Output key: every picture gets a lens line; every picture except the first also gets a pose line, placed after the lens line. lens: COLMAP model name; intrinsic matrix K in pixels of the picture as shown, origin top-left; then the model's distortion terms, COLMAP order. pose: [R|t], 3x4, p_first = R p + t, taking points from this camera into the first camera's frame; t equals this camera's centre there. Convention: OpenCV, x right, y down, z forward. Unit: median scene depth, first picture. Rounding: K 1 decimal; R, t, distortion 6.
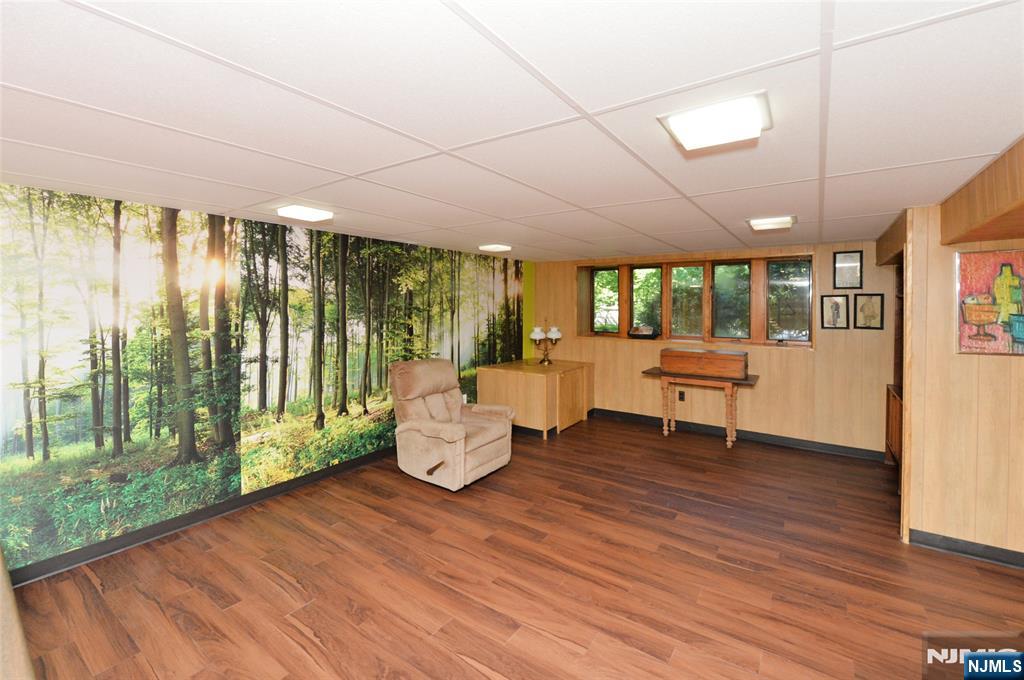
lens RADIAL K [[421.2, 0, 547.9], [0, 421.2, 309.0], [0, 0, 1]] dist [-0.008634, -0.000546]
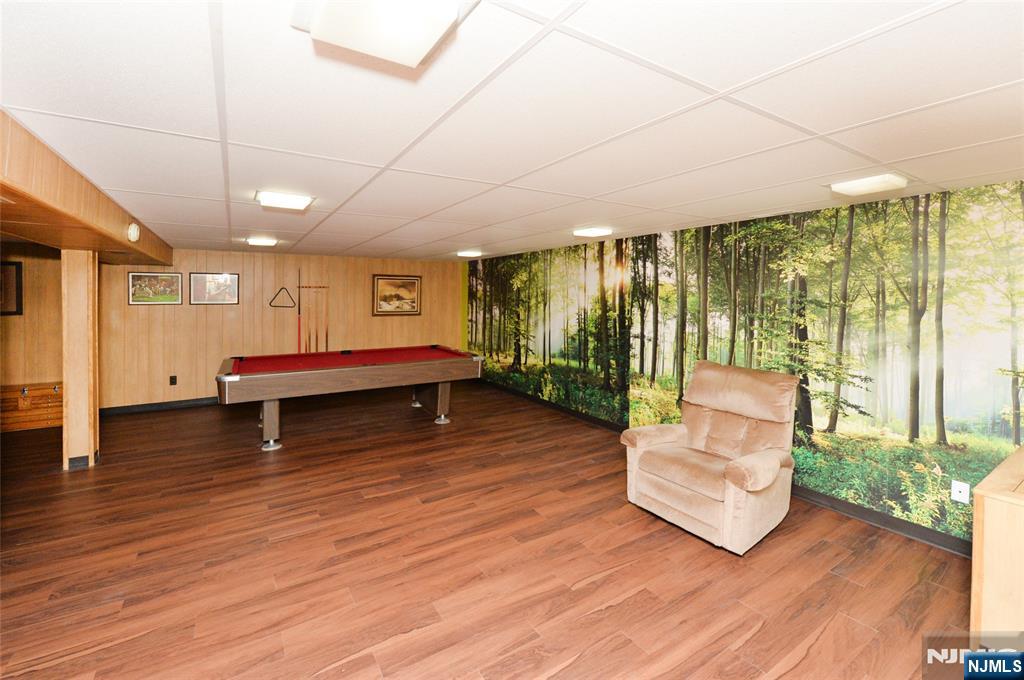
lens RADIAL K [[421.2, 0, 504.3], [0, 421.2, 301.0], [0, 0, 1]] dist [-0.008634, -0.000546]
pose [[-0.418708, 0.014325, -0.908008, 0.739633], [-0.005507, 0.999817, 0.018313, -0.018677], [0.908104, 0.012668, -0.418552, 1.164709]]
